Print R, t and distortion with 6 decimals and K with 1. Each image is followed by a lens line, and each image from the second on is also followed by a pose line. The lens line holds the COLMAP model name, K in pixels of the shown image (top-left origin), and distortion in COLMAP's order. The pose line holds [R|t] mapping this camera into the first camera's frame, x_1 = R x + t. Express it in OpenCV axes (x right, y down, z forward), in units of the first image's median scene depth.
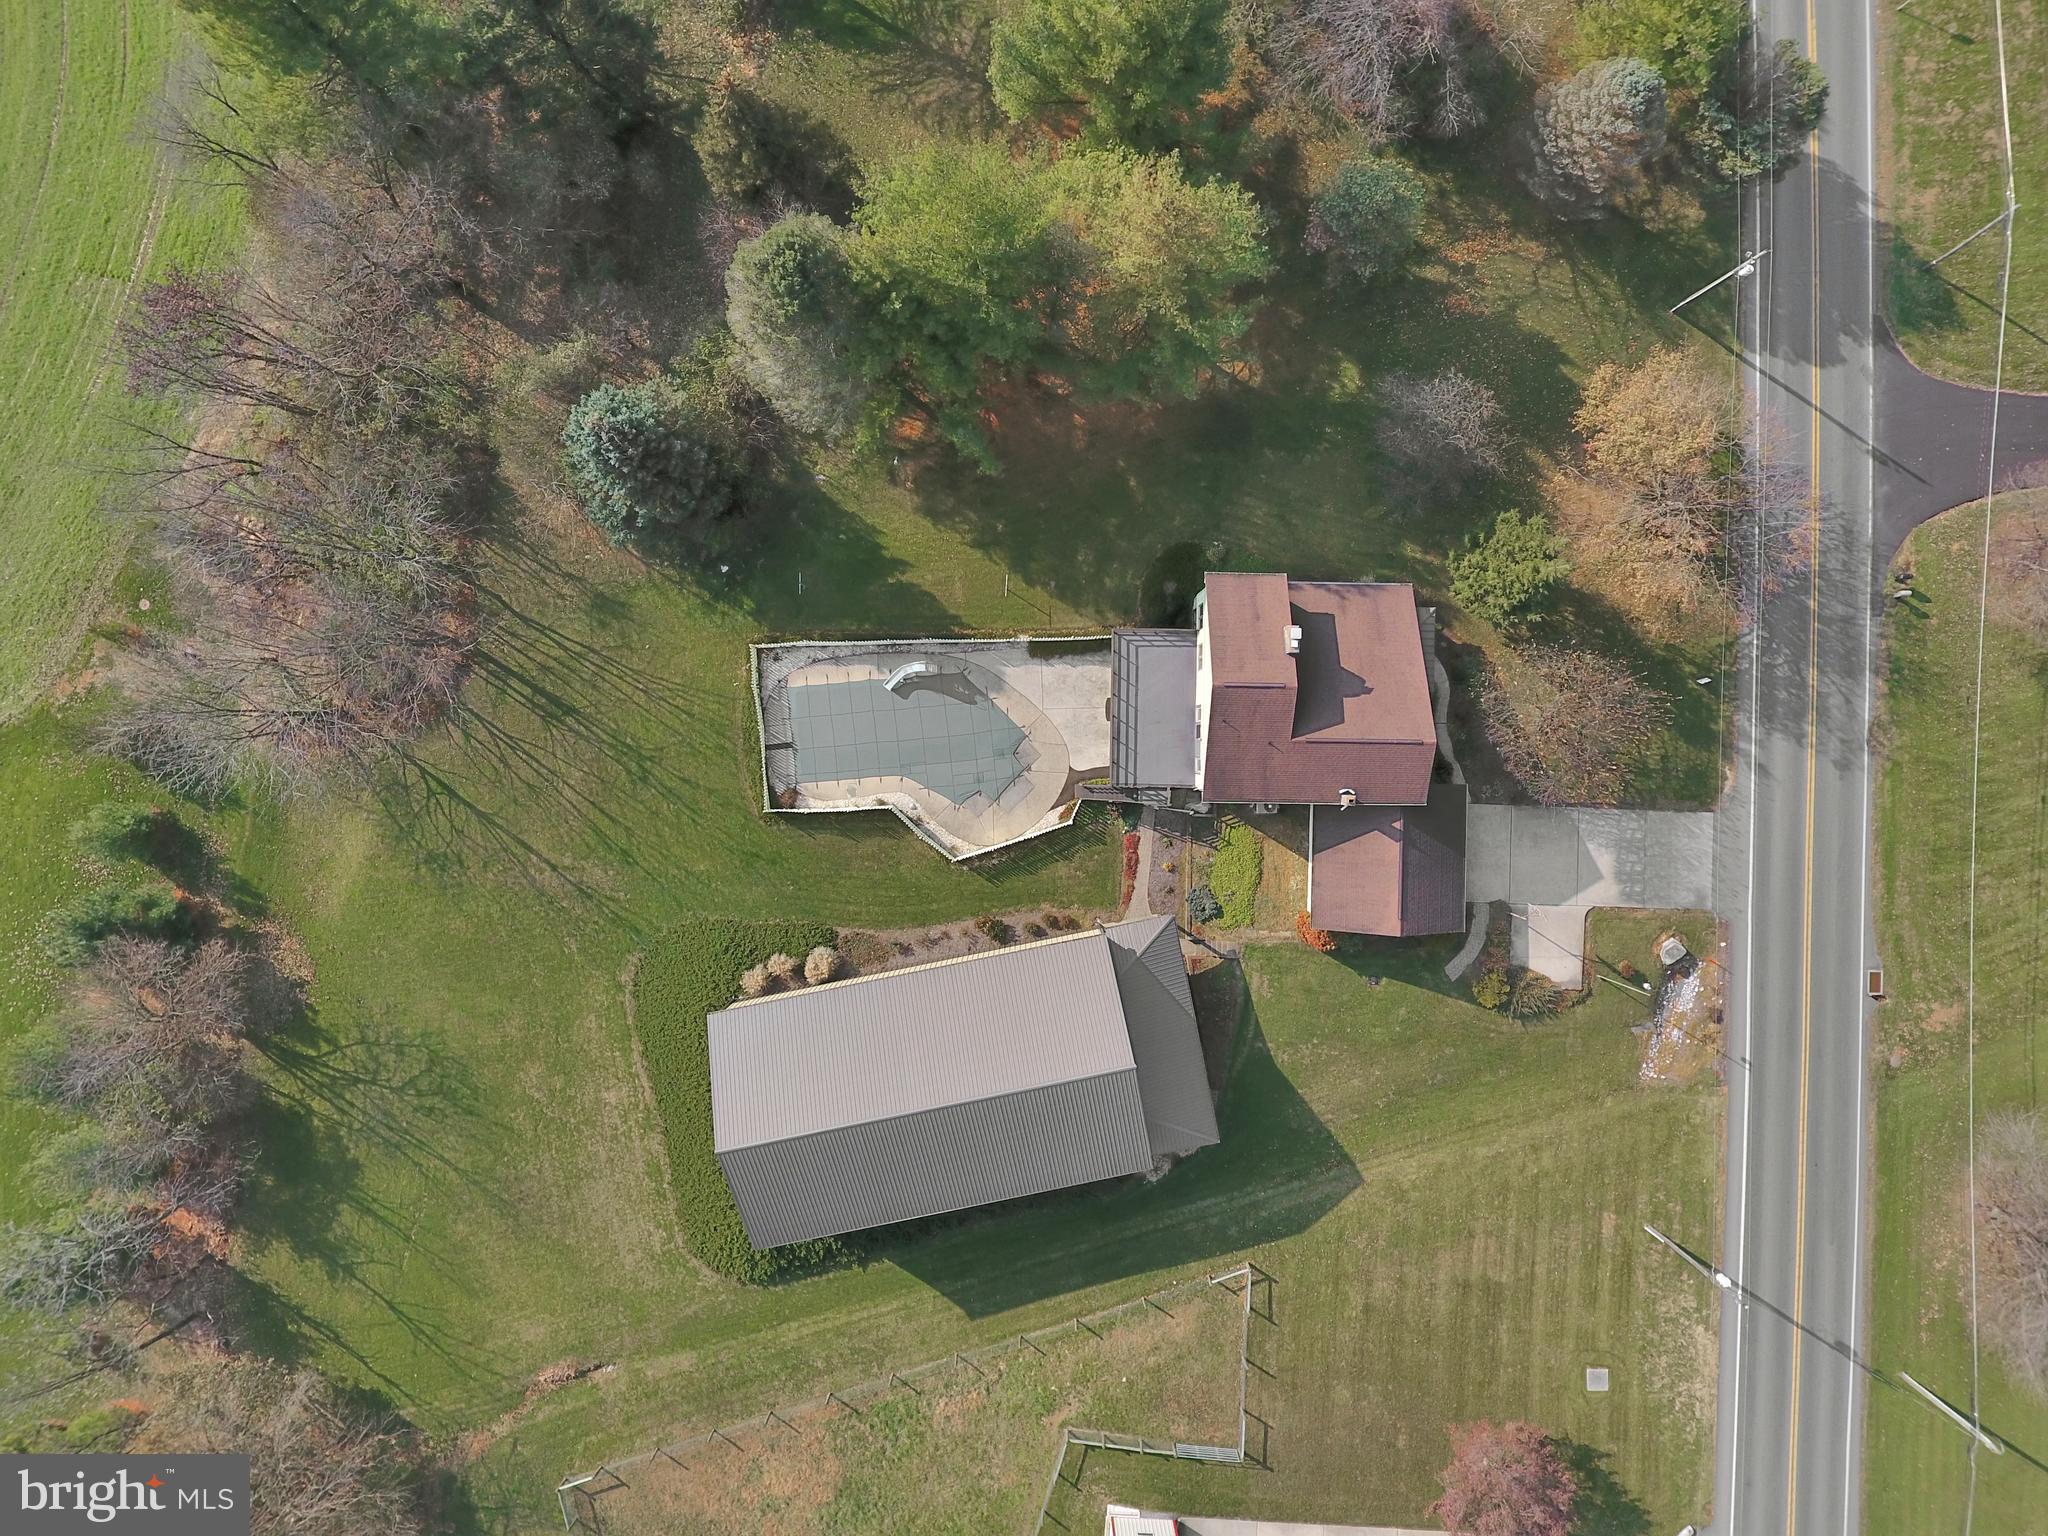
lens RADIAL K [[1174.0, 0, 1024.0], [0, 1174.0, 768.0], [0, 0, 1]] dist [-0.003030, -0.001801]
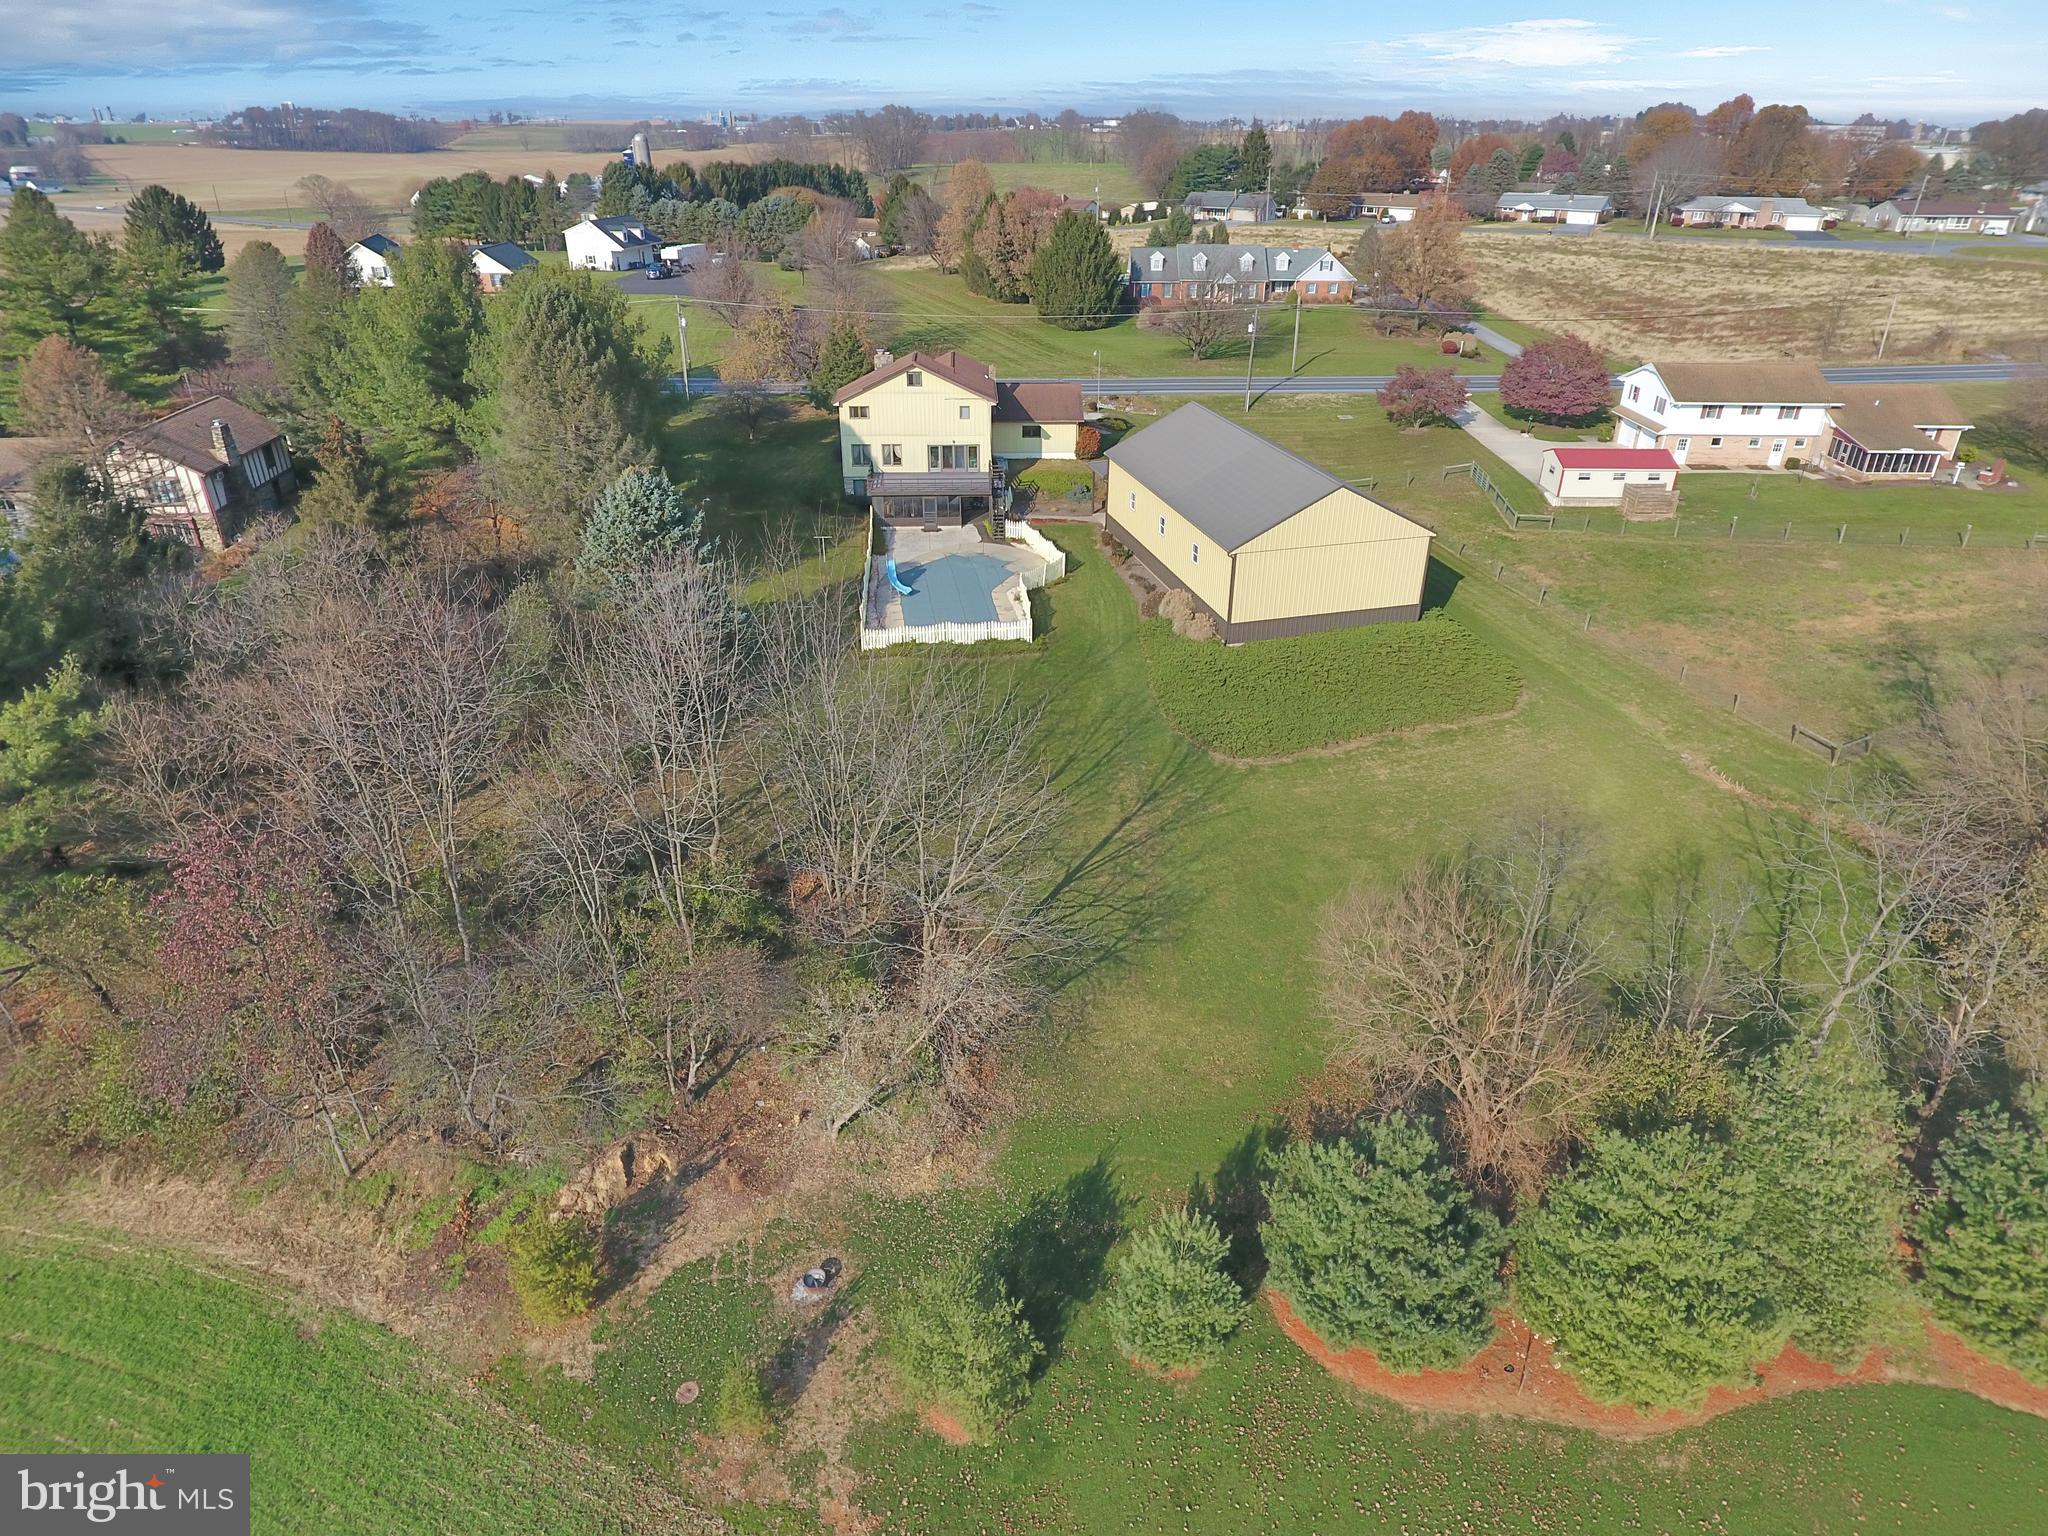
lens RADIAL K [[1201.5, 0, 1038.7], [0, 1201.5, 742.3], [0, 0, 1]] dist [-0.003623, 0.000805]
pose [[-0.075419, -0.483239, 0.872234, -1.162639], [0.997106, -0.028184, 0.070601, -0.033759], [-0.009534, 0.875035, 0.483967, 0.596888]]
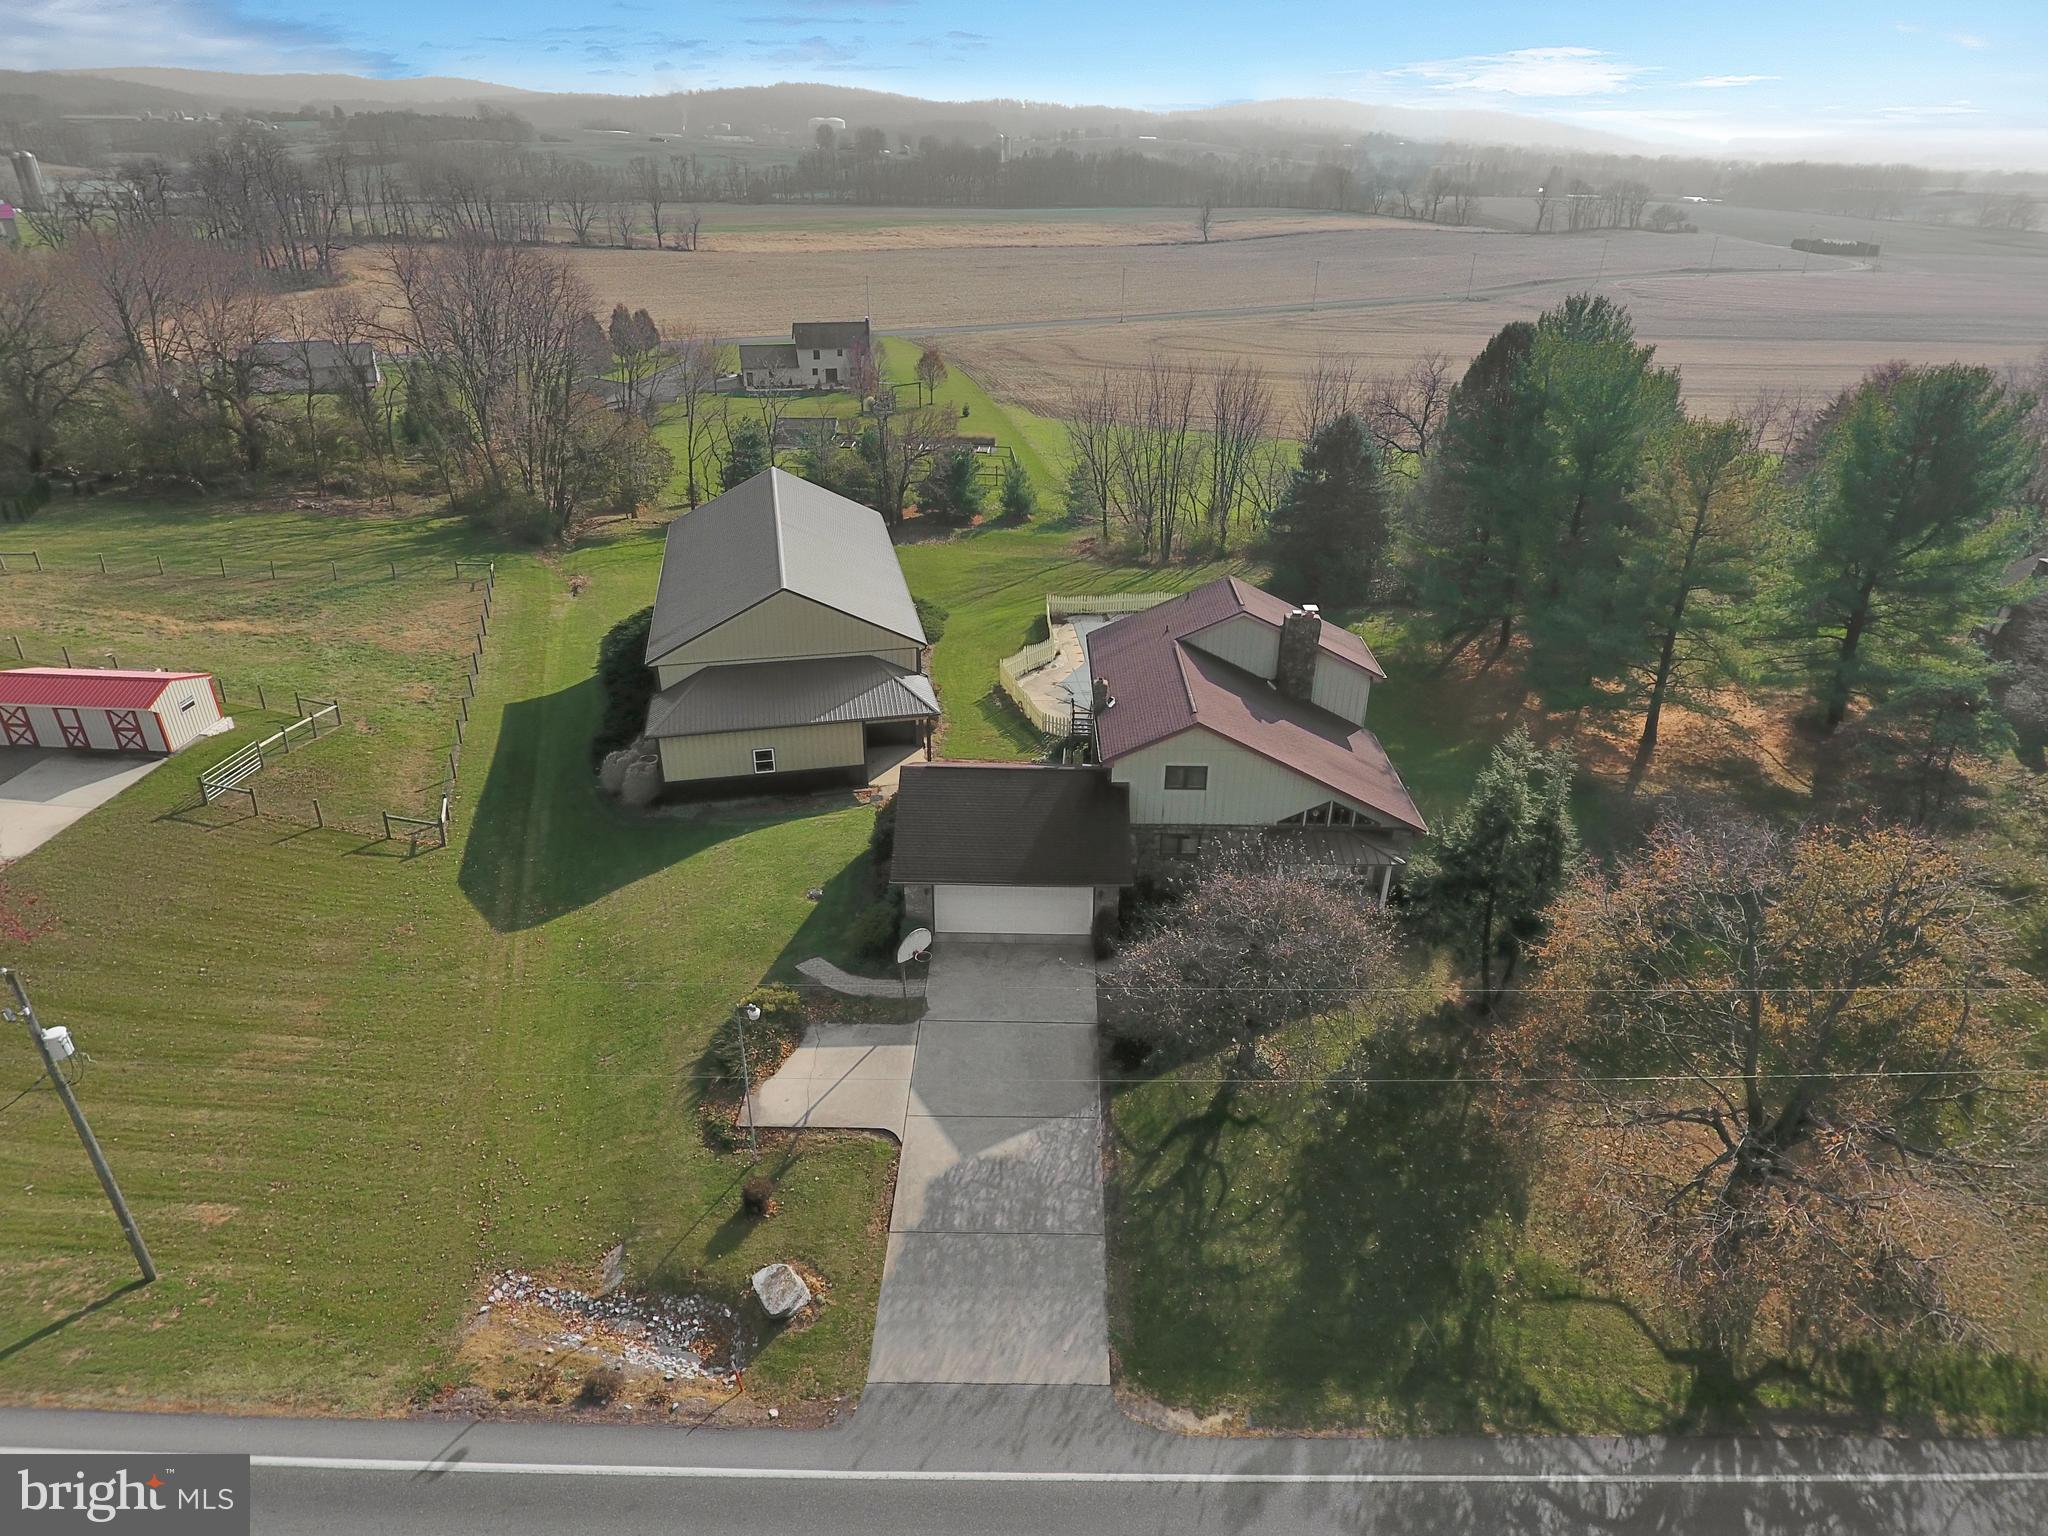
lens RADIAL K [[1207.1, 0, 1031.4], [0, 1207.1, 736.1], [0, 0, 1]] dist [-0.003751, 0.000062]
pose [[0.013945, 0.433304, -0.901140, 0.858930], [-0.999763, -0.009027, -0.019812, 0.075316], [-0.016719, 0.901203, 0.433075, 0.624313]]
